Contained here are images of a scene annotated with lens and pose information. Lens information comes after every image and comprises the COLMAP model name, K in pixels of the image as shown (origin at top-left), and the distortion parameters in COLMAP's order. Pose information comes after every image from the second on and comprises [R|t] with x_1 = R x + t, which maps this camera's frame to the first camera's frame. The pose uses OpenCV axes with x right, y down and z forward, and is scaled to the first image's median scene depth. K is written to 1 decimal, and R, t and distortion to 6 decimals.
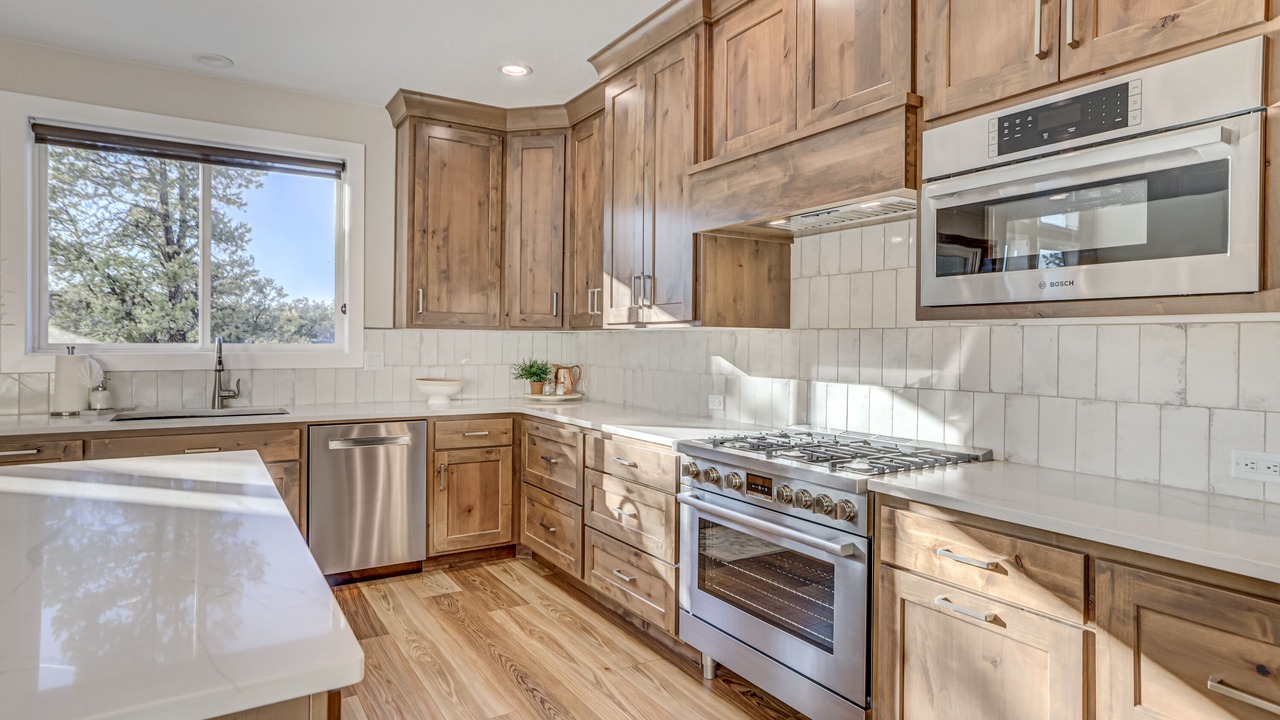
lens RADIAL K [[715.1, 0, 635.6], [0, 715.1, 347.6], [0, 0, 1]] dist [-0.009516, 0.004283]
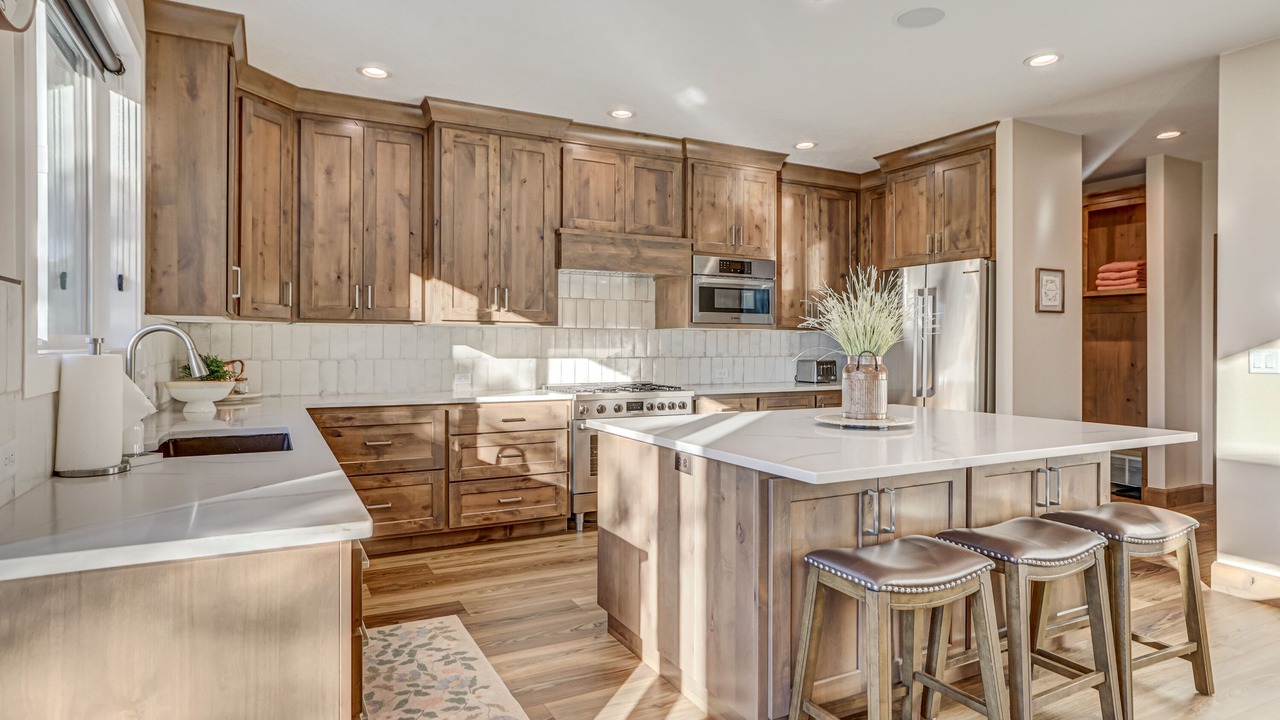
lens RADIAL K [[715.1, 0, 637.9], [0, 715.1, 353.1], [0, 0, 1]] dist [-0.009516, 0.004283]
pose [[0.073503, -0.021535, 0.997062, -1.502720], [0.003349, 0.999767, 0.021347, -0.001745], [-0.997289, 0.001770, 0.073558, 0.686892]]
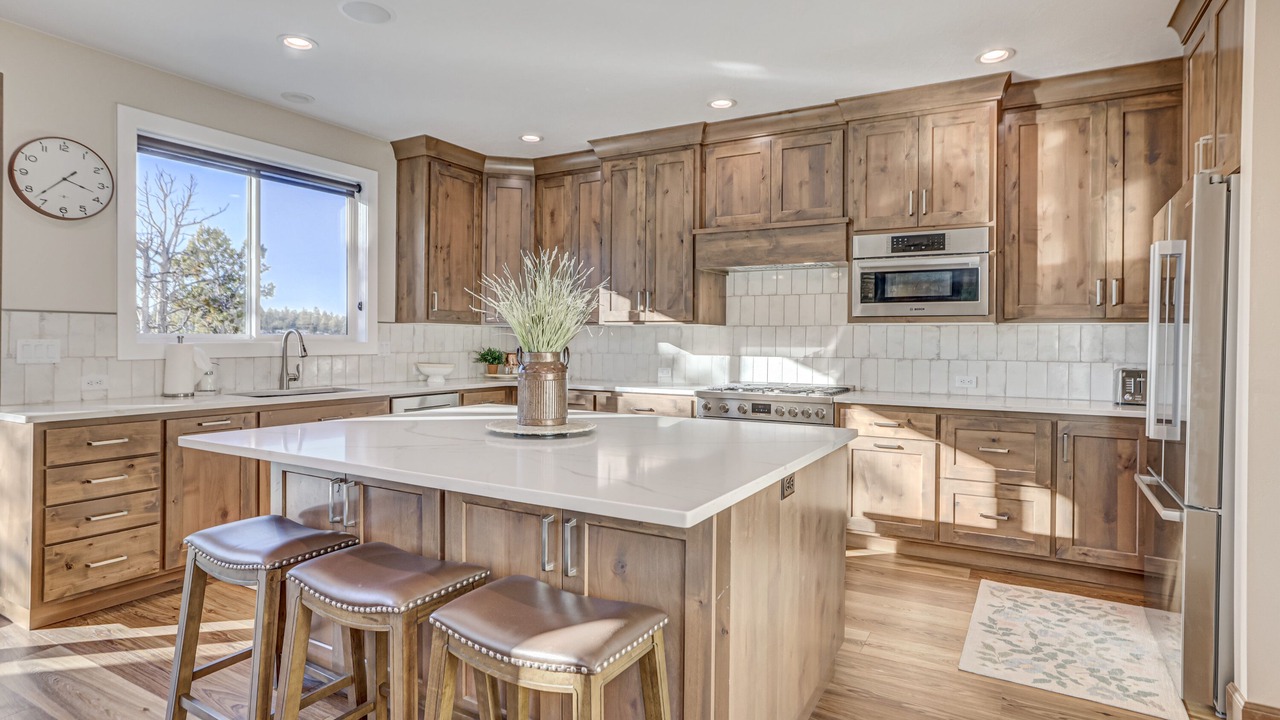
lens RADIAL K [[687.8, 0, 639.8], [0, 687.8, 350.6], [0, 0, 1]] dist [-0.012536, 0.001873]
pose [[0.880449, -0.009401, 0.474048, -0.789896], [0.003619, 0.999908, 0.013108, 0.011395], [-0.474127, -0.009825, 0.880401, -0.363886]]
